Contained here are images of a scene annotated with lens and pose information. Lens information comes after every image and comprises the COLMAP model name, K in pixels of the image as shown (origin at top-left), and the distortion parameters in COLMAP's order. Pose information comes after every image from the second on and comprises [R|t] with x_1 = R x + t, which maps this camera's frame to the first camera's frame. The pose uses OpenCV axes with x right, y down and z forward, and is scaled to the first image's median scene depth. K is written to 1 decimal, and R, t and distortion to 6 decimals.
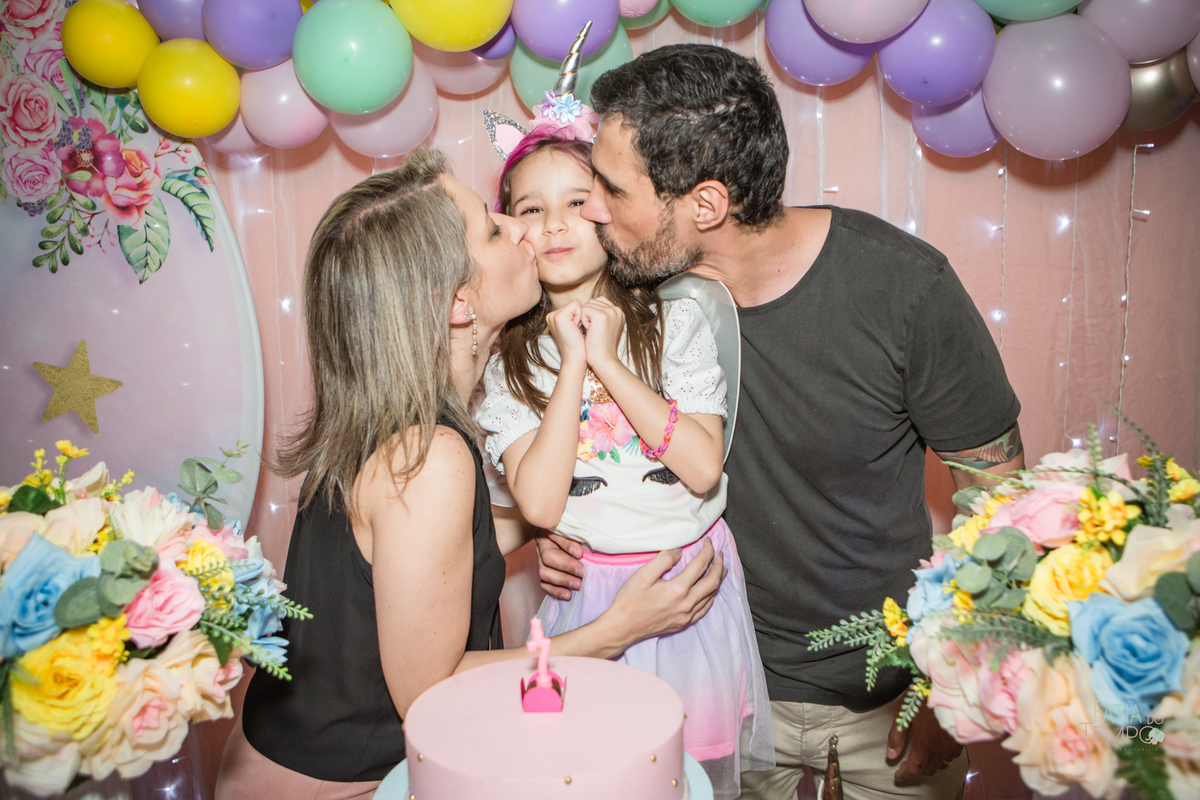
lens RADIAL K [[872.7, 0, 610.3], [0, 872.7, 399.8], [0, 0, 1]] dist [-0.006047, 0.005786]
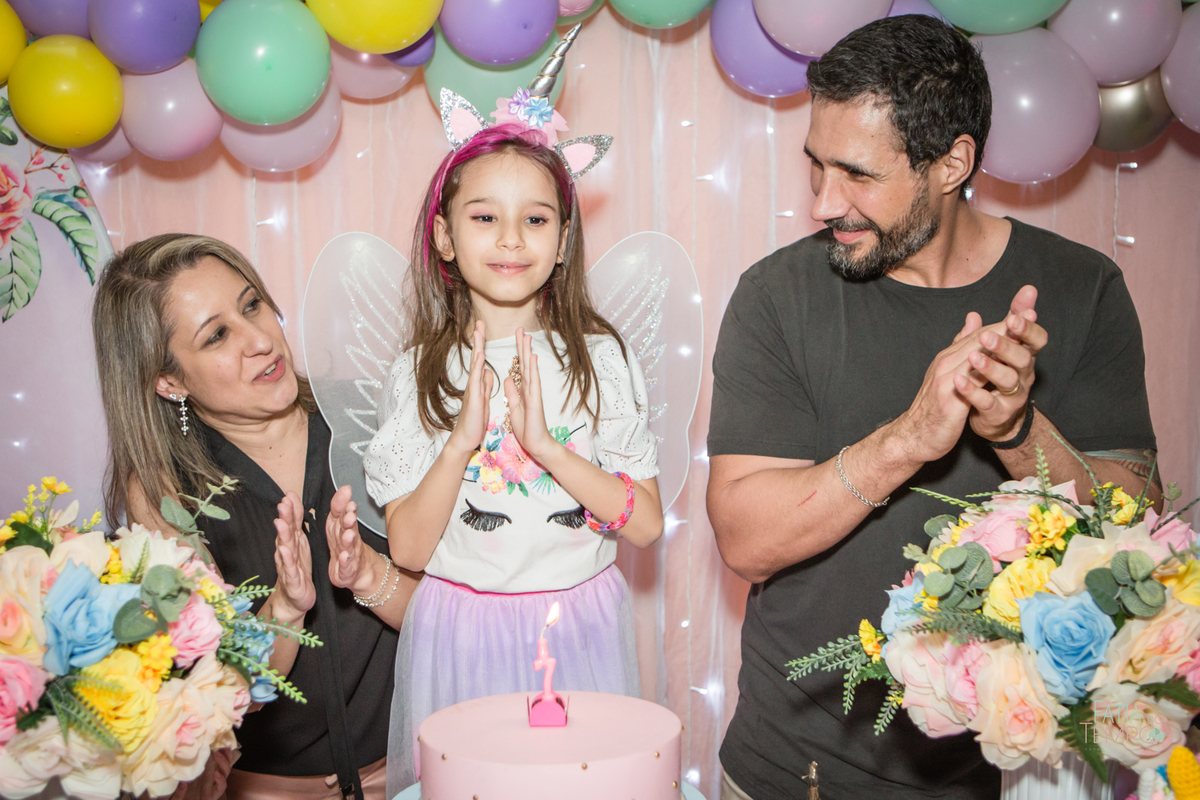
lens RADIAL K [[1298.7, 0, 561.2], [0, 1298.7, 455.7], [0, 0, 1]] dist [0.008069, 0.005223]
pose [[0.994916, -0.008817, 0.100318, -0.220235], [0.011305, 0.999642, -0.024262, 0.067853], [-0.100068, 0.025273, 0.994660, -0.583281]]
